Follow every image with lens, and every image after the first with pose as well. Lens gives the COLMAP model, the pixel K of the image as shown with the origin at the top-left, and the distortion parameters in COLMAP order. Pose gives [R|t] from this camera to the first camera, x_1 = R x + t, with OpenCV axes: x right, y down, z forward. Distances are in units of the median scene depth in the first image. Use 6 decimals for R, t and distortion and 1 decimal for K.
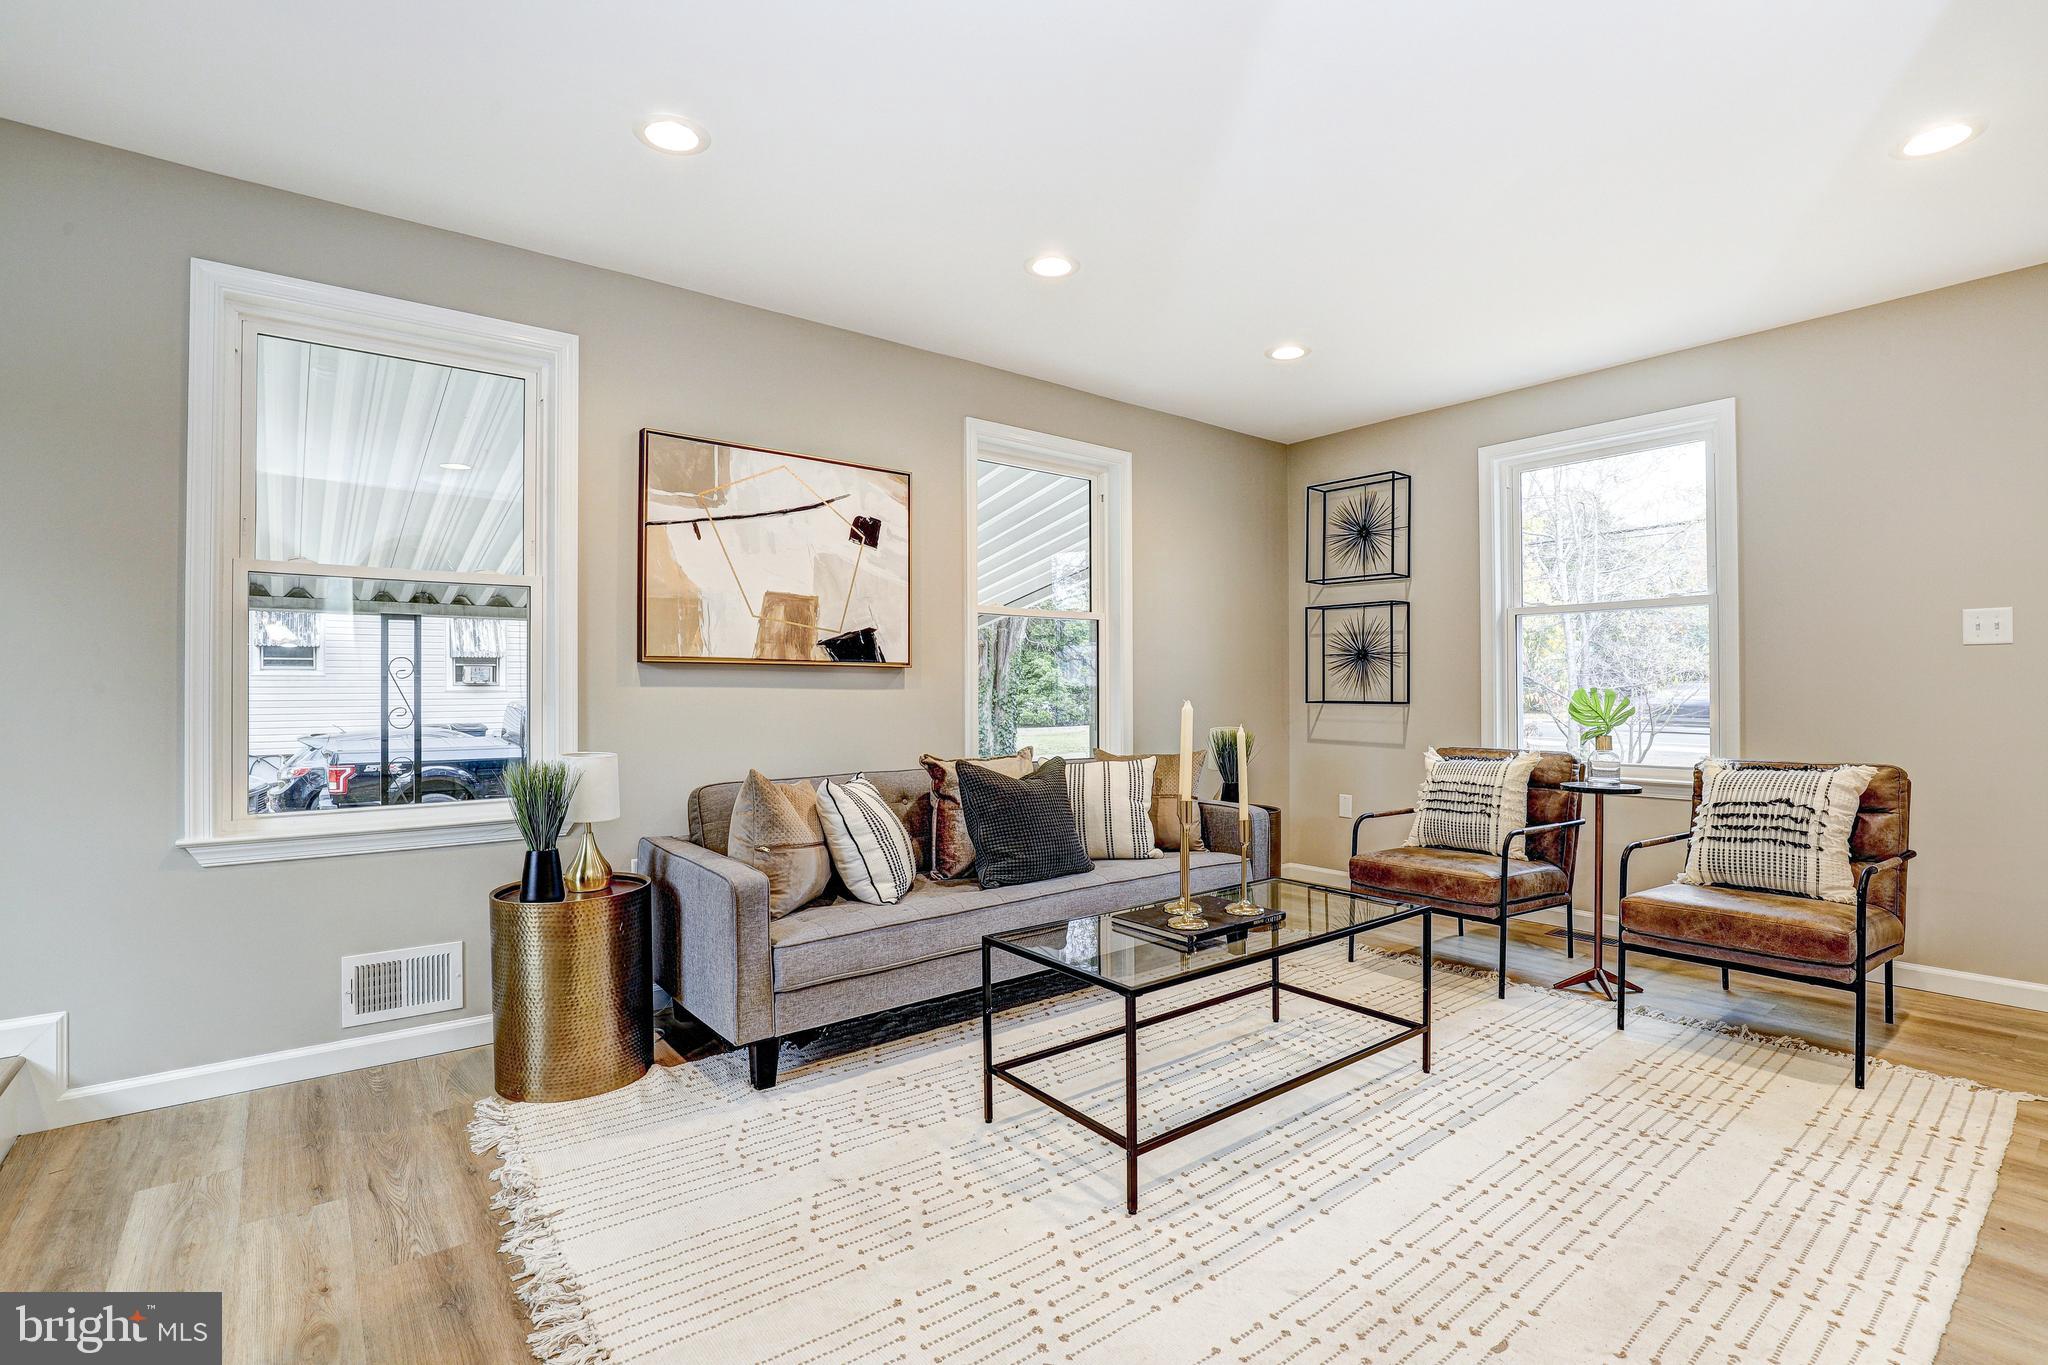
lens RADIAL K [[941.0, 0, 1024.0], [0, 941.0, 682.5], [0, 0, 1]] dist [-0.011236, 0.000065]
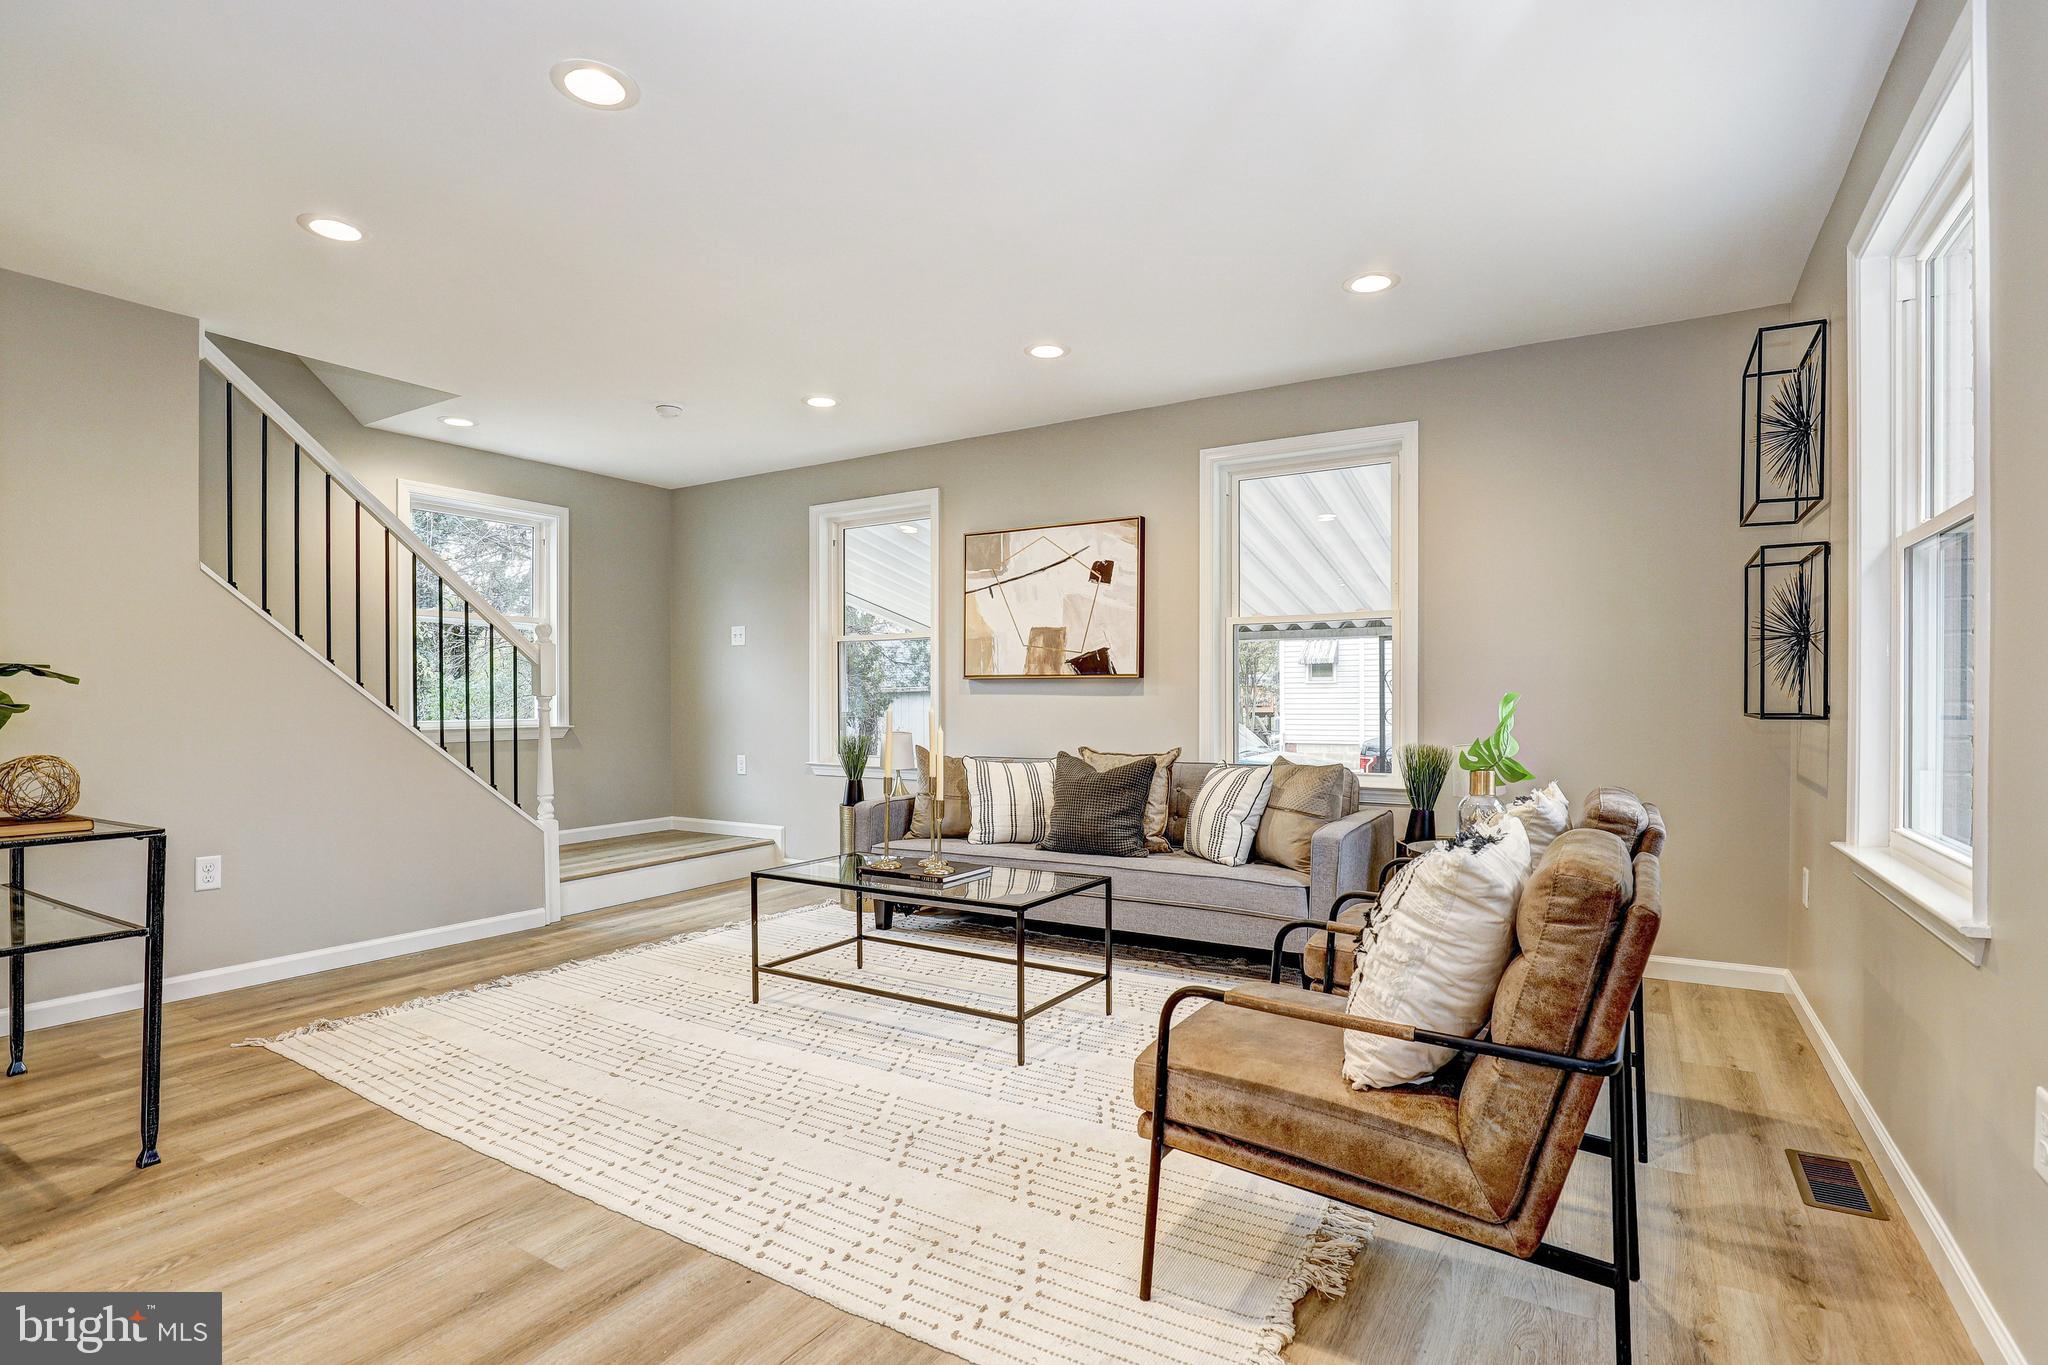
lens RADIAL K [[962.9, 0, 1047.7], [0, 962.9, 700.6], [0, 0, 1]] dist [-0.020105, 0.000009]
pose [[0.347071, 0.006869, -0.937814, 1.076791], [0.006211, 0.999934, 0.009622, 0.000161], [0.937818, -0.009164, 0.347006, 0.500834]]
